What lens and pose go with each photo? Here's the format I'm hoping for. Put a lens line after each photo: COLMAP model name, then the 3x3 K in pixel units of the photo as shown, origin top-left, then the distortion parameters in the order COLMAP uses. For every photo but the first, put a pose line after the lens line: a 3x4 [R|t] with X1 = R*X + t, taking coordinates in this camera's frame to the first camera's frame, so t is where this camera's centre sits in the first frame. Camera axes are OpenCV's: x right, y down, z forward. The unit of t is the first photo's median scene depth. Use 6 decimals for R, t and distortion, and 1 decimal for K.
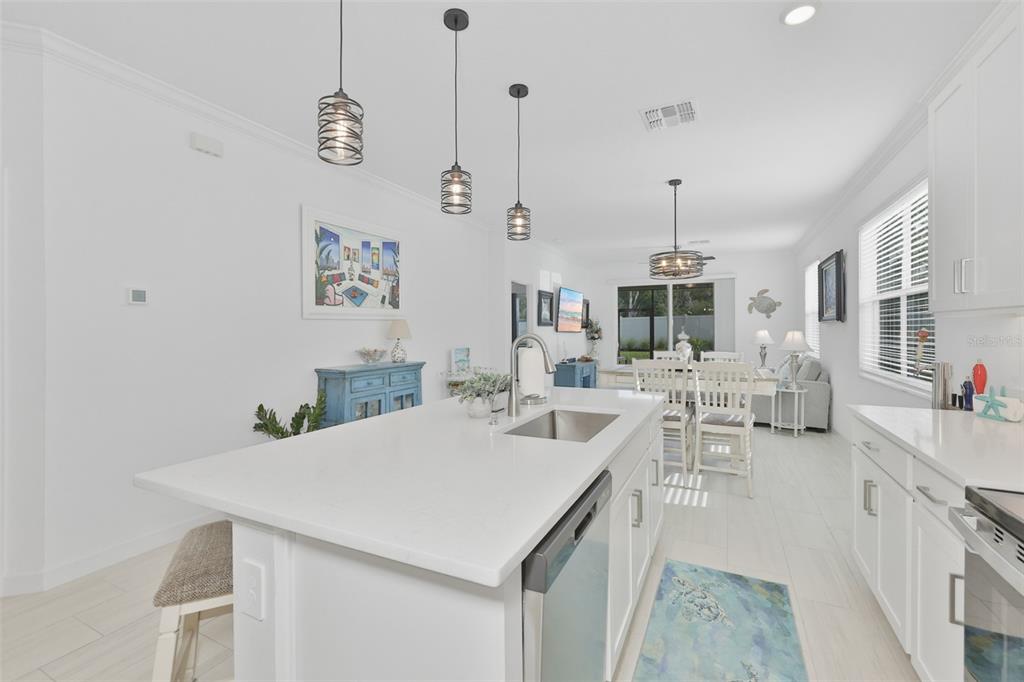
lens RADIAL K [[438.9, 0, 513.7], [0, 438.9, 345.5], [0, 0, 1]] dist [0.002819, 0.000233]
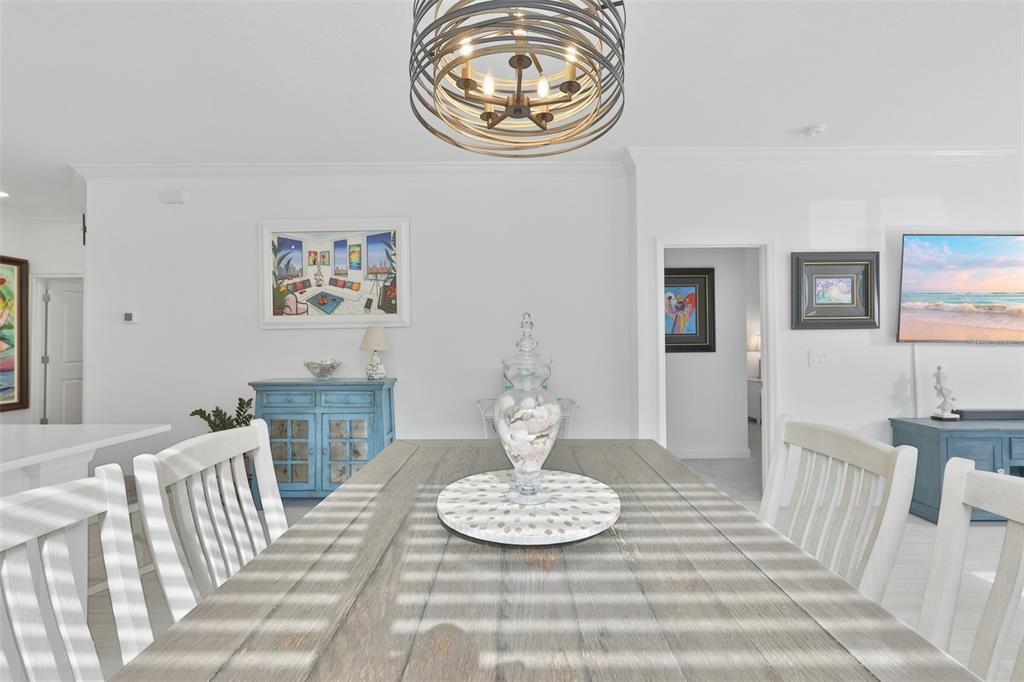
lens RADIAL K [[438.9, 0, 513.7], [0, 438.9, 345.5], [0, 0, 1]] dist [0.002819, 0.000233]
pose [[0.428887, 0.035196, -0.902672, 0.642403], [-0.028746, 0.999266, 0.025304, -0.057765], [0.902901, 0.015096, 0.429584, 0.962481]]
